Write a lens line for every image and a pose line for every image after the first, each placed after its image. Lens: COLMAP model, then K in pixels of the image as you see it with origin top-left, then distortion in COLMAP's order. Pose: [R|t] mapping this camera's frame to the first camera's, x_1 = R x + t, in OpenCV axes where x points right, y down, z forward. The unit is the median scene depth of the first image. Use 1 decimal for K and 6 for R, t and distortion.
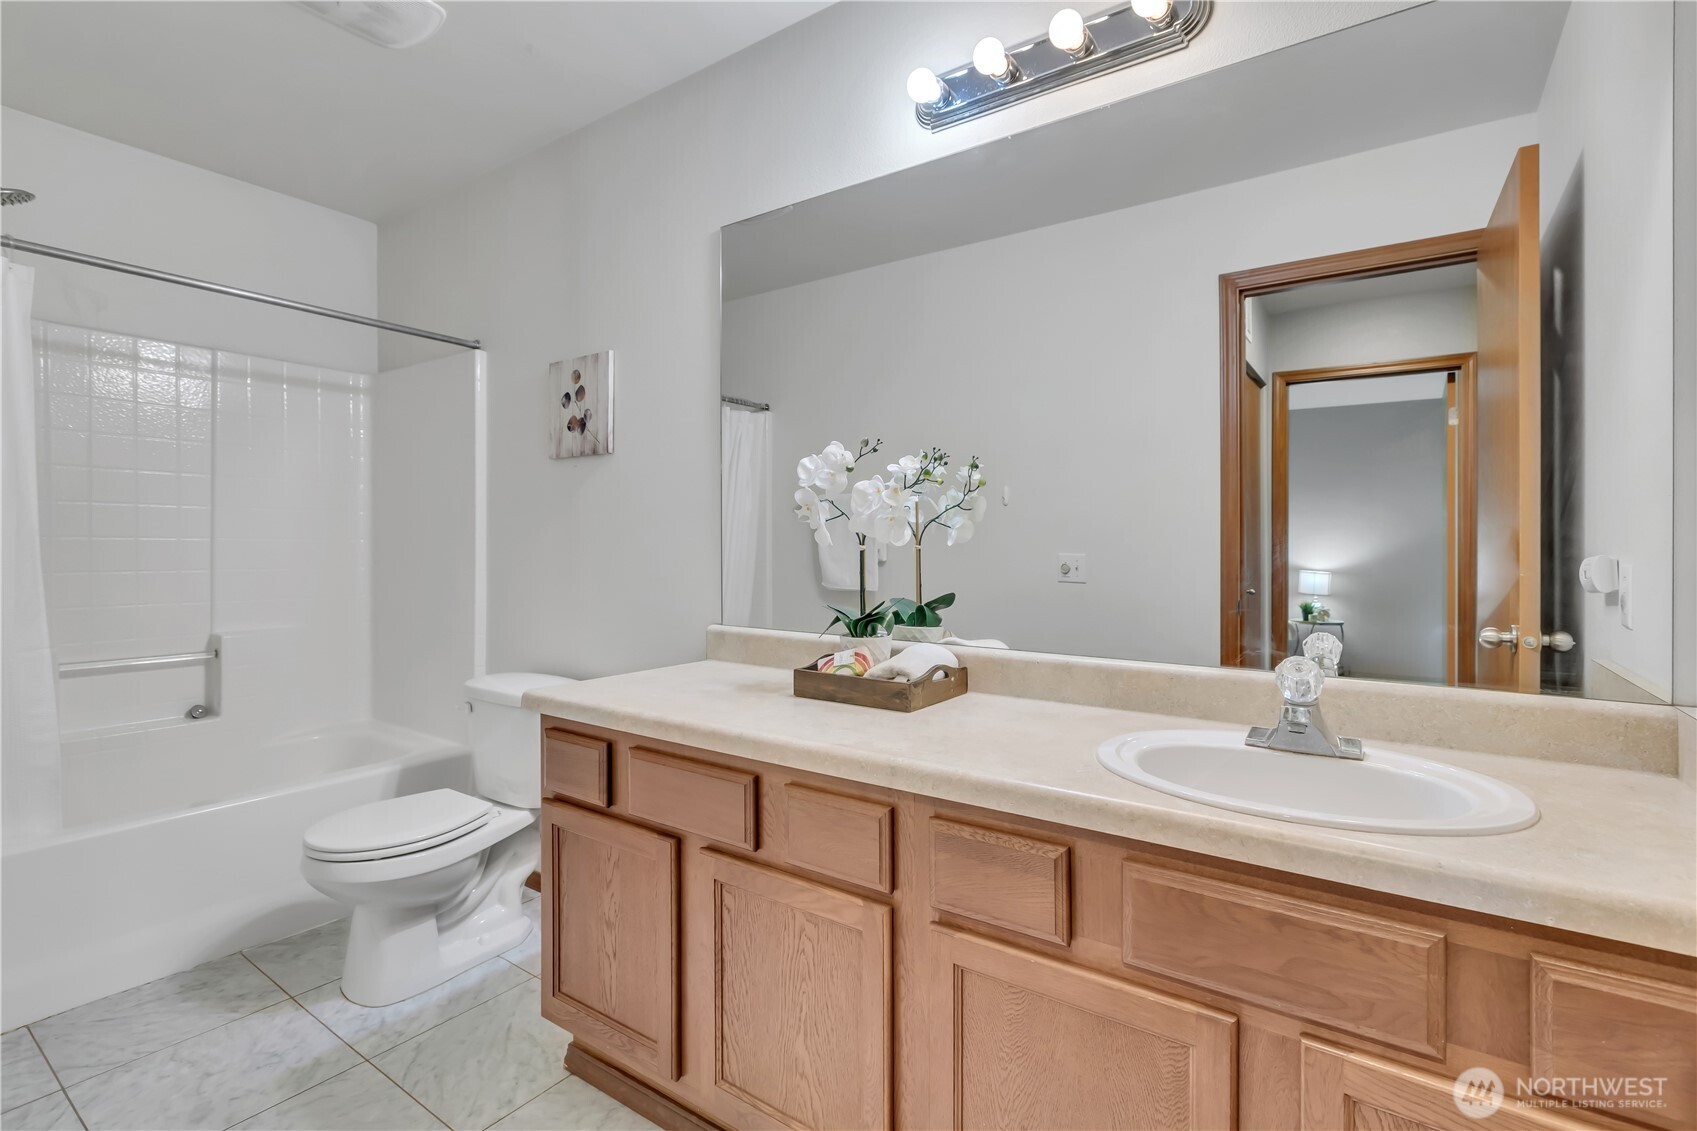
lens RADIAL K [[772.6, 0, 848.4], [0, 772.6, 556.7], [0, 0, 1]] dist [-0.000273, -0.000005]
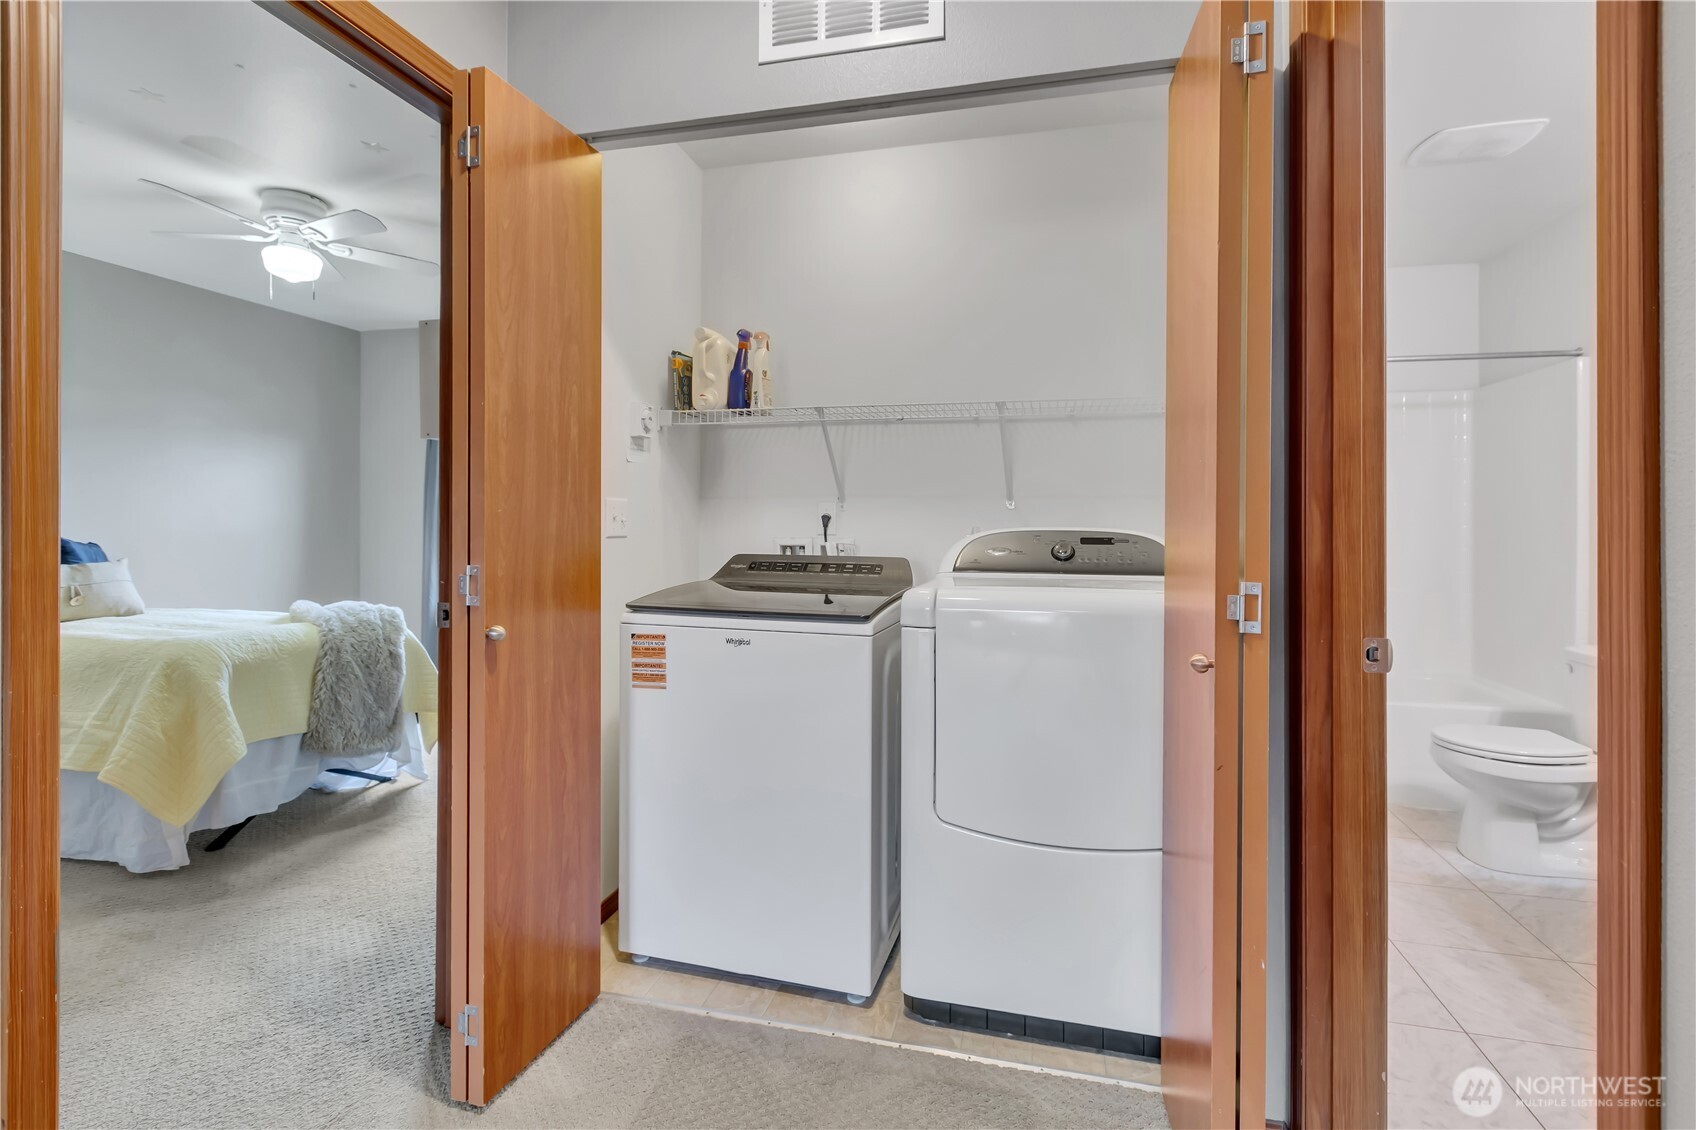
lens RADIAL K [[772.2, 0, 850.2], [0, 772.2, 520.9], [0, 0, 1]] dist [-0.000273, -0.000005]
pose [[0.349834, -0.004332, -0.936802, 0.246022], [-0.004530, 0.999970, -0.006315, -0.020705], [0.936801, 0.006453, 0.349804, -0.473619]]
